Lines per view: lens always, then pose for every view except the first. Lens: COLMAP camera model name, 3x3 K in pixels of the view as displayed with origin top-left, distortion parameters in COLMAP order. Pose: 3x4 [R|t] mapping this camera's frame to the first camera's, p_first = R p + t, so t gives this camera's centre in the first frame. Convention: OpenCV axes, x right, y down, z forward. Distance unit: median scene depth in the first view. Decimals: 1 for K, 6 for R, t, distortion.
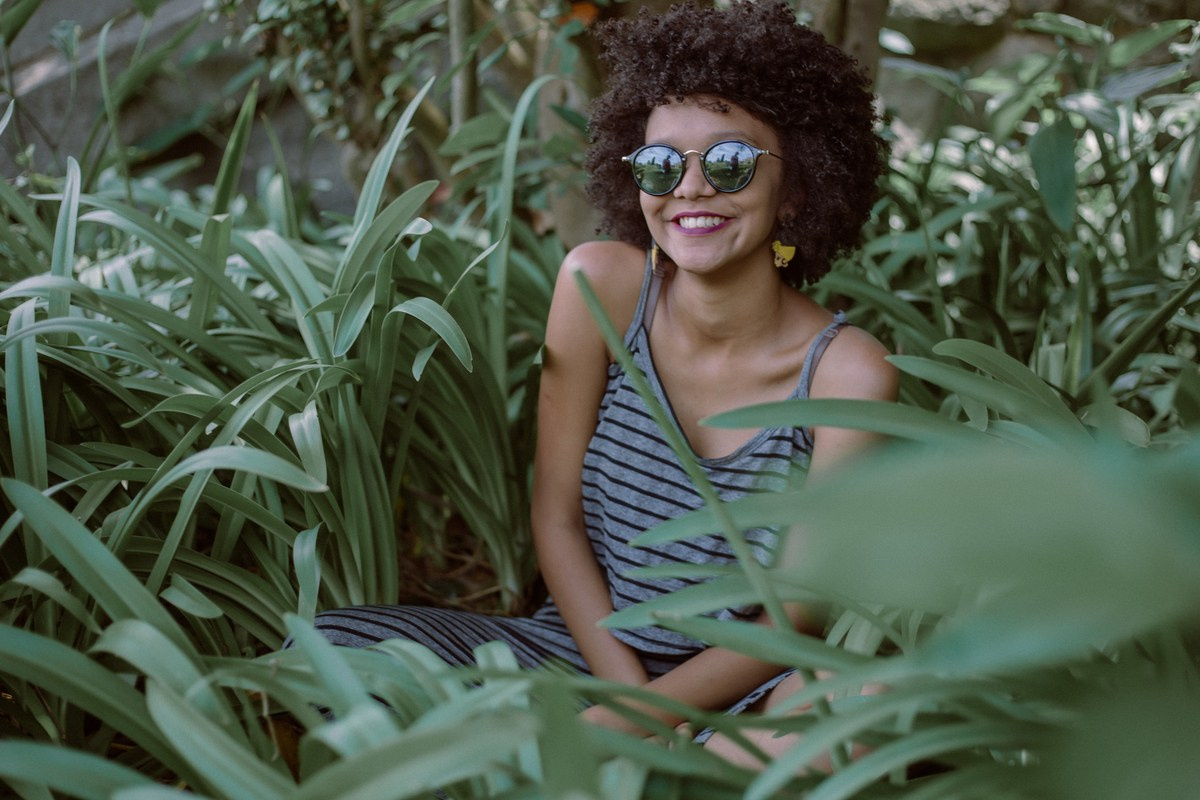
lens RADIAL K [[1788.3, 0, 598.0], [0, 1788.3, 374.4], [0, 0, 1]] dist [-0.100330, -0.123268]
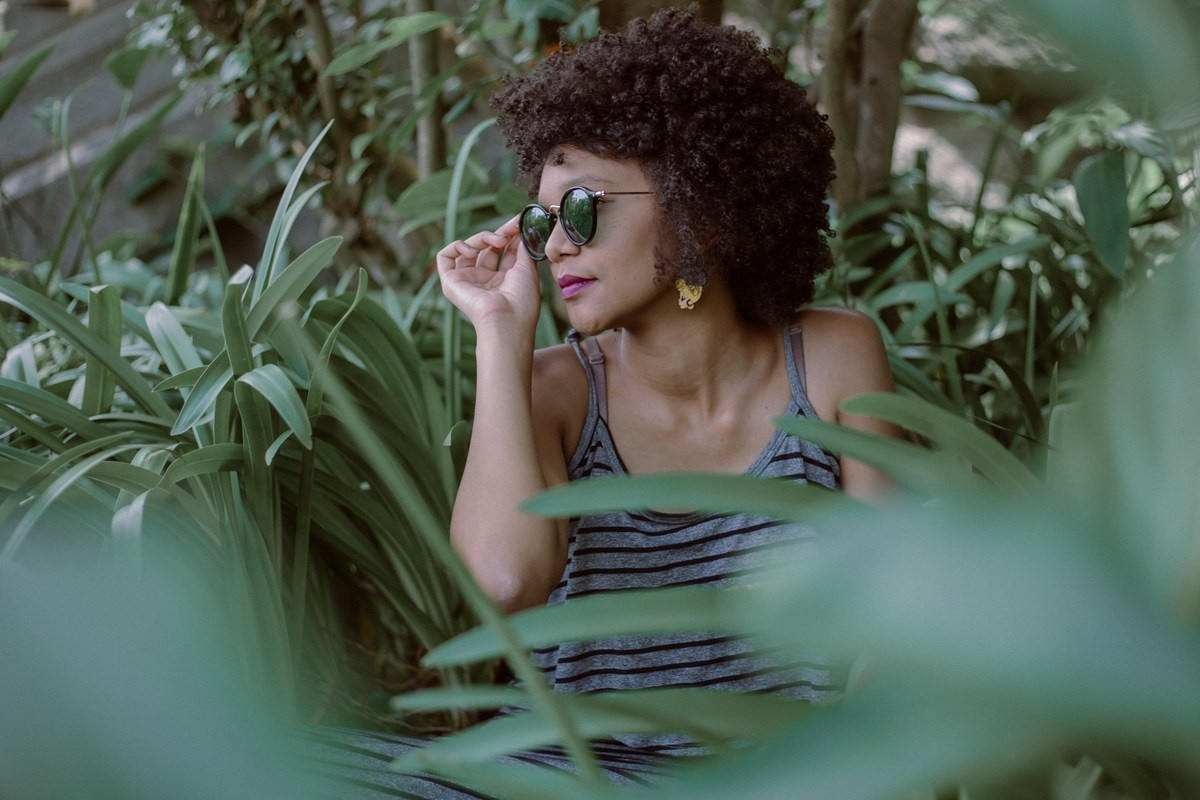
lens RADIAL K [[1788.3, 0, 598.0], [0, 1788.3, 374.4], [0, 0, 1]] dist [-0.100330, -0.123268]
pose [[0.996215, -0.033577, -0.080178, 0.074633], [0.029743, 0.998378, -0.048548, 0.003558], [0.081679, 0.045980, 0.995598, 0.099304]]
